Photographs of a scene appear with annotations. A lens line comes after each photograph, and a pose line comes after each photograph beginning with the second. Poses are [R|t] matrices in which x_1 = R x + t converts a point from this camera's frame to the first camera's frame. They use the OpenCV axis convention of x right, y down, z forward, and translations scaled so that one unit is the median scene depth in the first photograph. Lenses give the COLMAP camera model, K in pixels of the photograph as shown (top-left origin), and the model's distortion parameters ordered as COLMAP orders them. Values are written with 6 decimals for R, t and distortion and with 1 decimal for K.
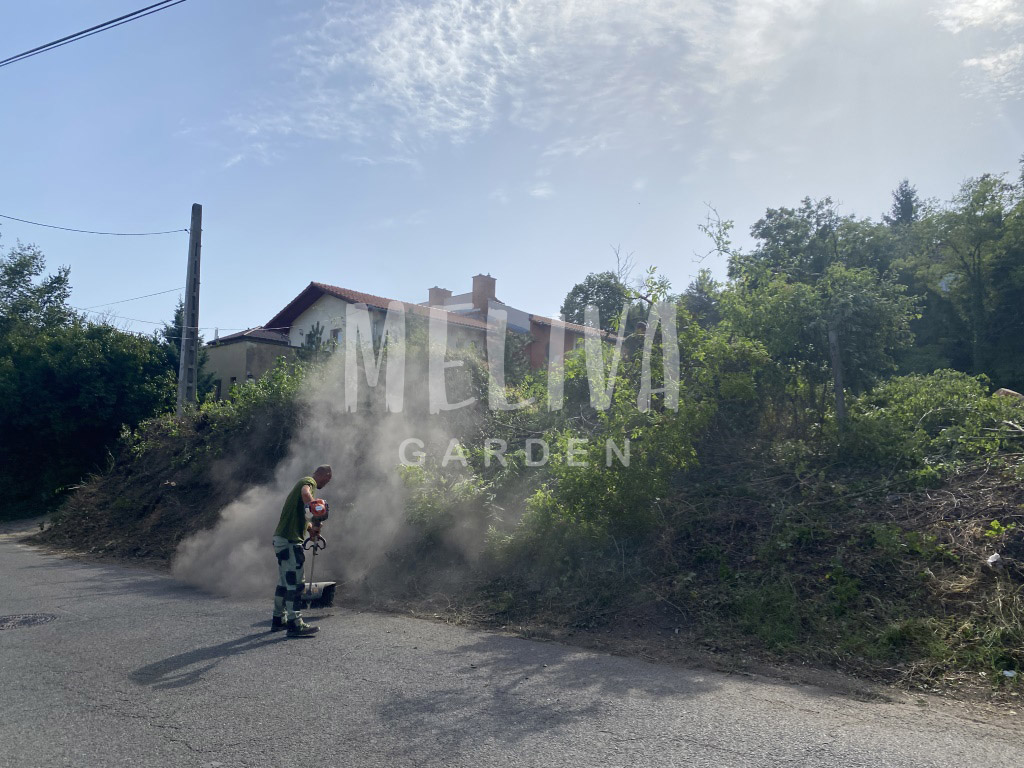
lens RADIAL K [[802.9, 0, 471.7], [0, 802.9, 398.9], [0, 0, 1]] dist [0.034130, -0.032848]
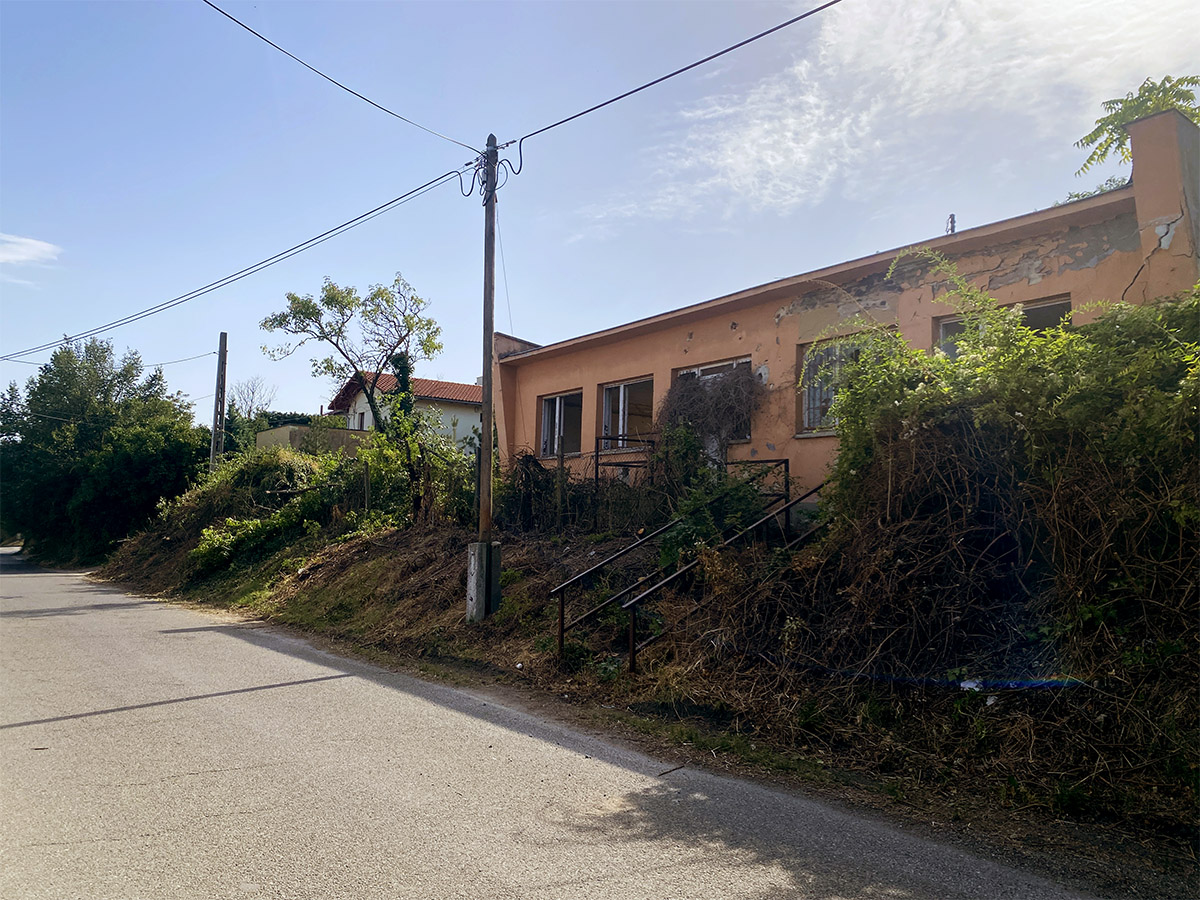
lens RADIAL K [[902.4, 0, 597.1], [0, 902.4, 437.2], [0, 0, 1]] dist [0.016190, -0.017038]
pose [[0.988698, -0.014809, -0.149188, 0.406816], [0.015311, 0.999880, 0.002217, -0.047722], [0.149137, -0.004476, 0.988806, -0.332641]]
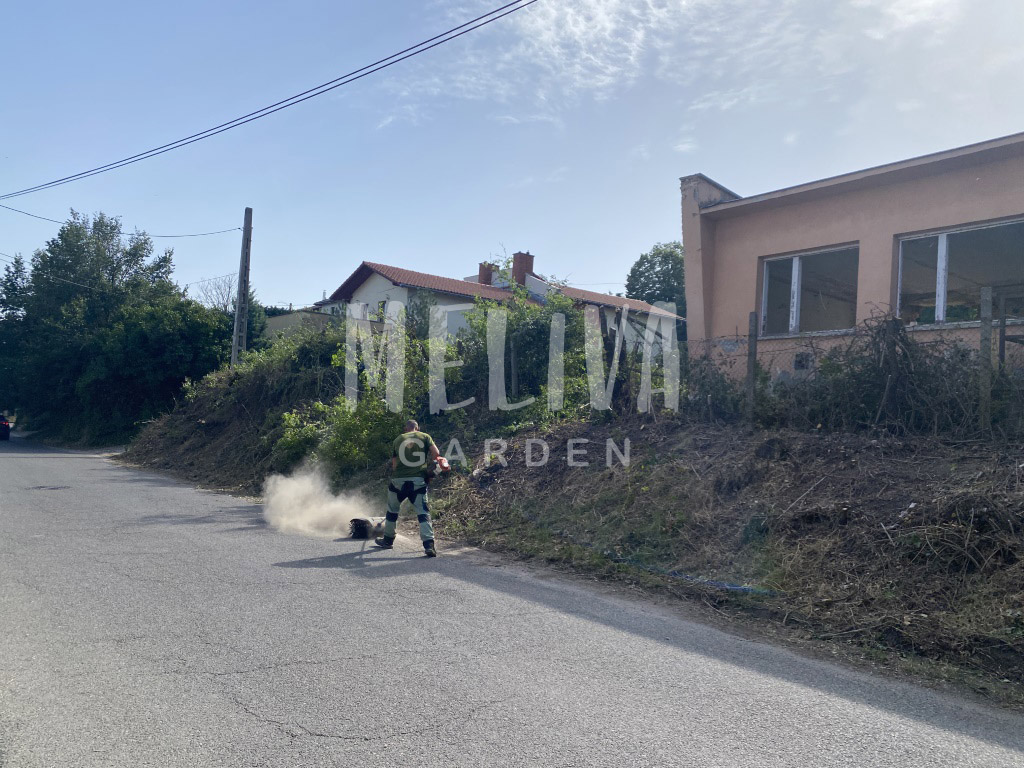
lens RADIAL K [[770.1, 0, 508.9], [0, 770.1, 387.7], [0, 0, 1]] dist [0.016190, -0.017038]
pose [[0.991015, 0.032037, -0.129858, 0.193705], [-0.025415, 0.998306, 0.052339, -0.023835], [0.131315, -0.048568, 0.990150, -0.145454]]
